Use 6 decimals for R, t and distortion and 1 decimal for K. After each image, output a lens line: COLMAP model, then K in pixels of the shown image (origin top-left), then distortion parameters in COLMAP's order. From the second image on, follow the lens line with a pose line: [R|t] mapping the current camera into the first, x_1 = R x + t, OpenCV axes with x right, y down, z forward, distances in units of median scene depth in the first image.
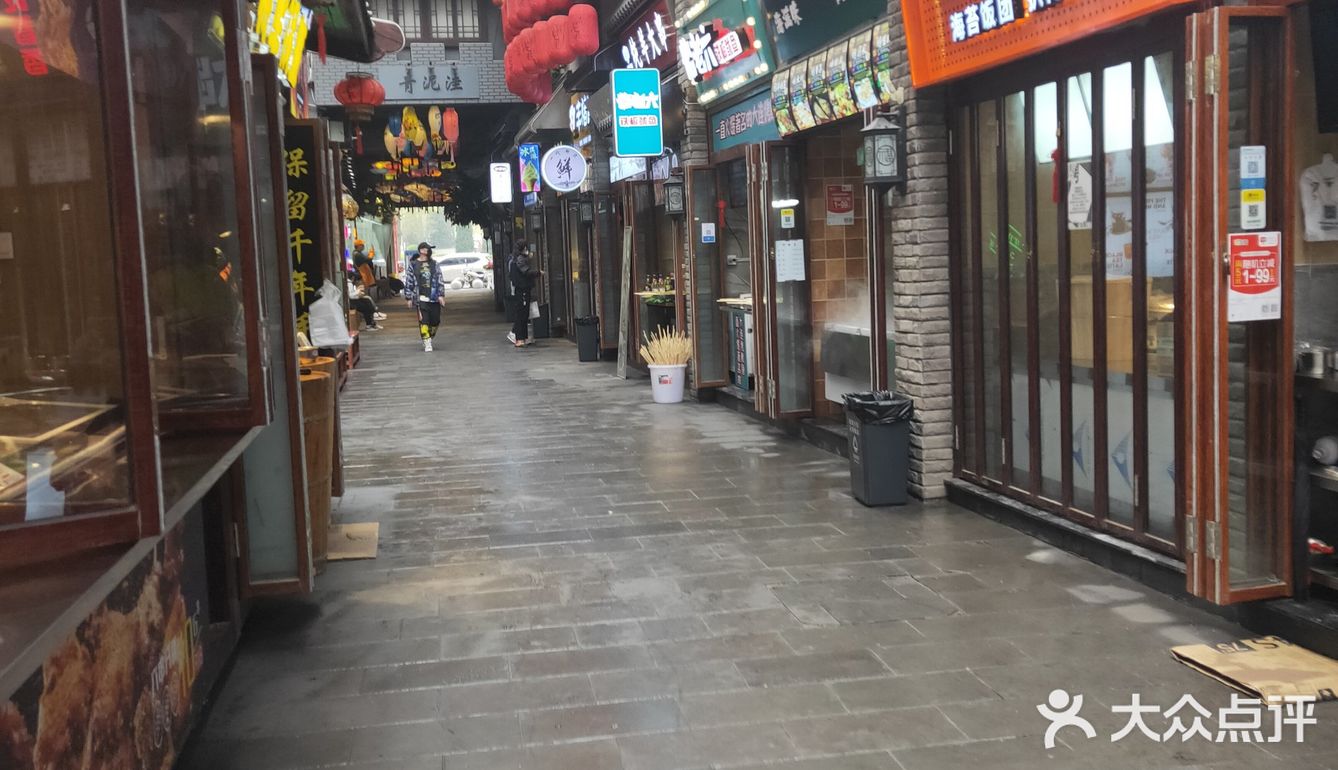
lens RADIAL K [[1311.2, 0, 667.6], [0, 1311.2, 380.3], [0, 0, 1]] dist [0.015311, 0.000000]
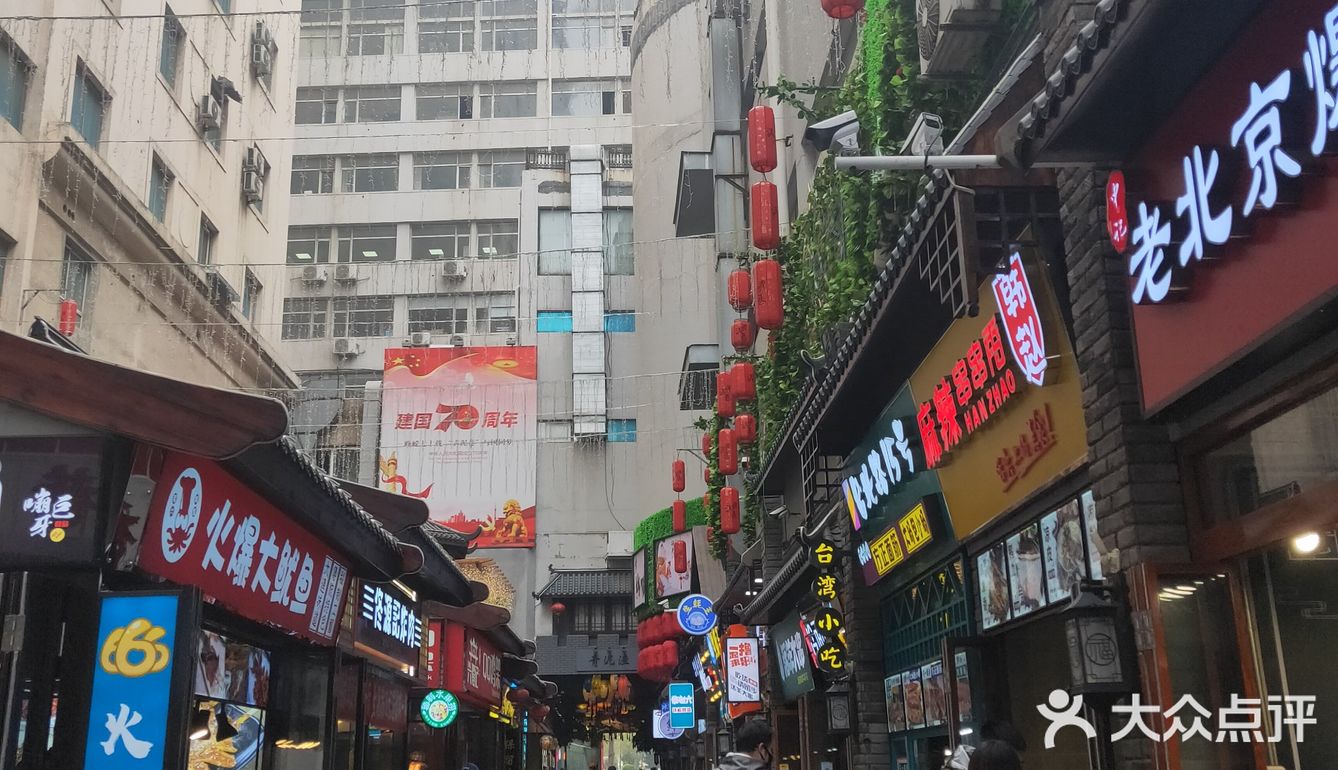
lens RADIAL K [[1311.2, 0, 666.1], [0, 1311.2, 384.4], [0, 0, 1]] dist [0.015311, 0.000000]
pose [[0.985587, -0.033936, -0.165732, 0.150402], [-0.030841, 0.927213, -0.373264, 0.045902], [0.166336, 0.372995, 0.912802, -0.510934]]
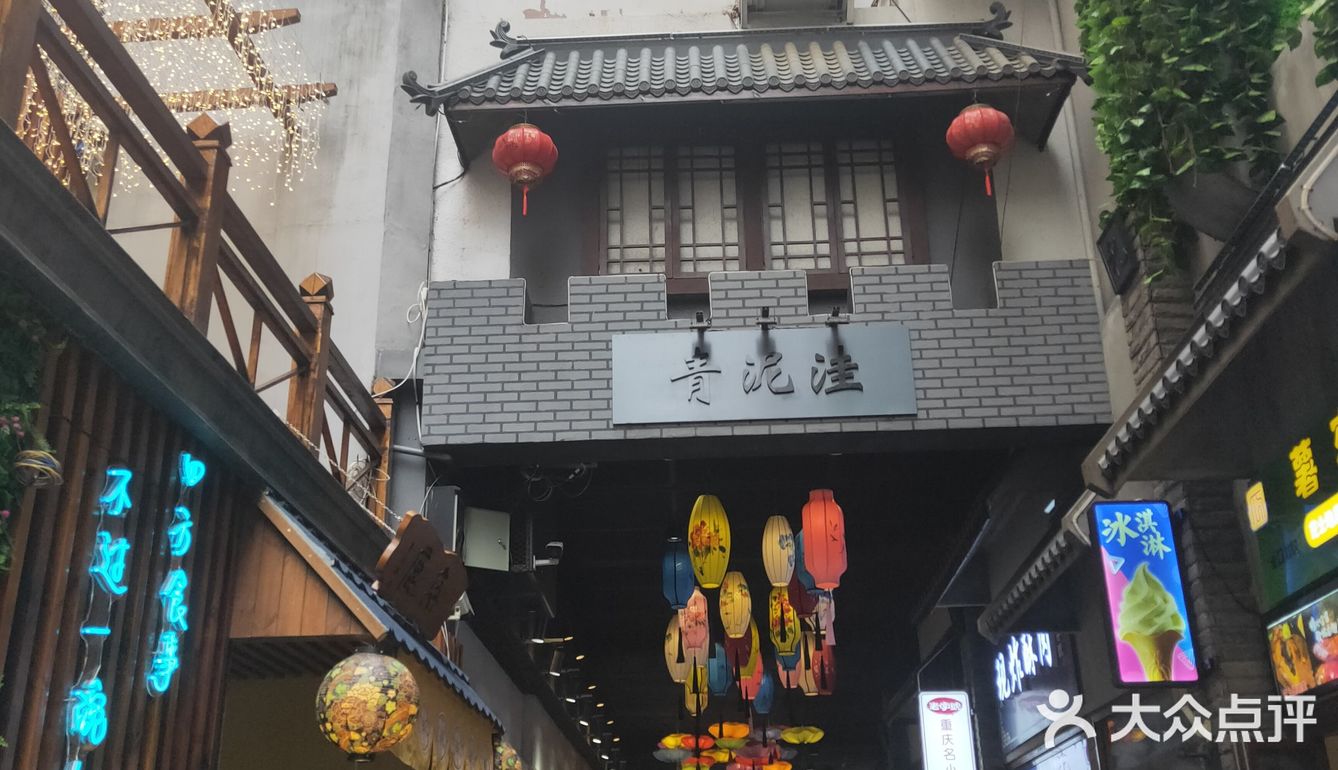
lens RADIAL K [[1311.2, 0, 666.9], [0, 1311.2, 381.4], [0, 0, 1]] dist [0.015311, 0.000000]
pose [[0.967625, -0.078611, -0.239839, -0.124673], [-0.043952, 0.883258, -0.466822, -0.071268], [0.248537, 0.462250, 0.851208, 0.708984]]
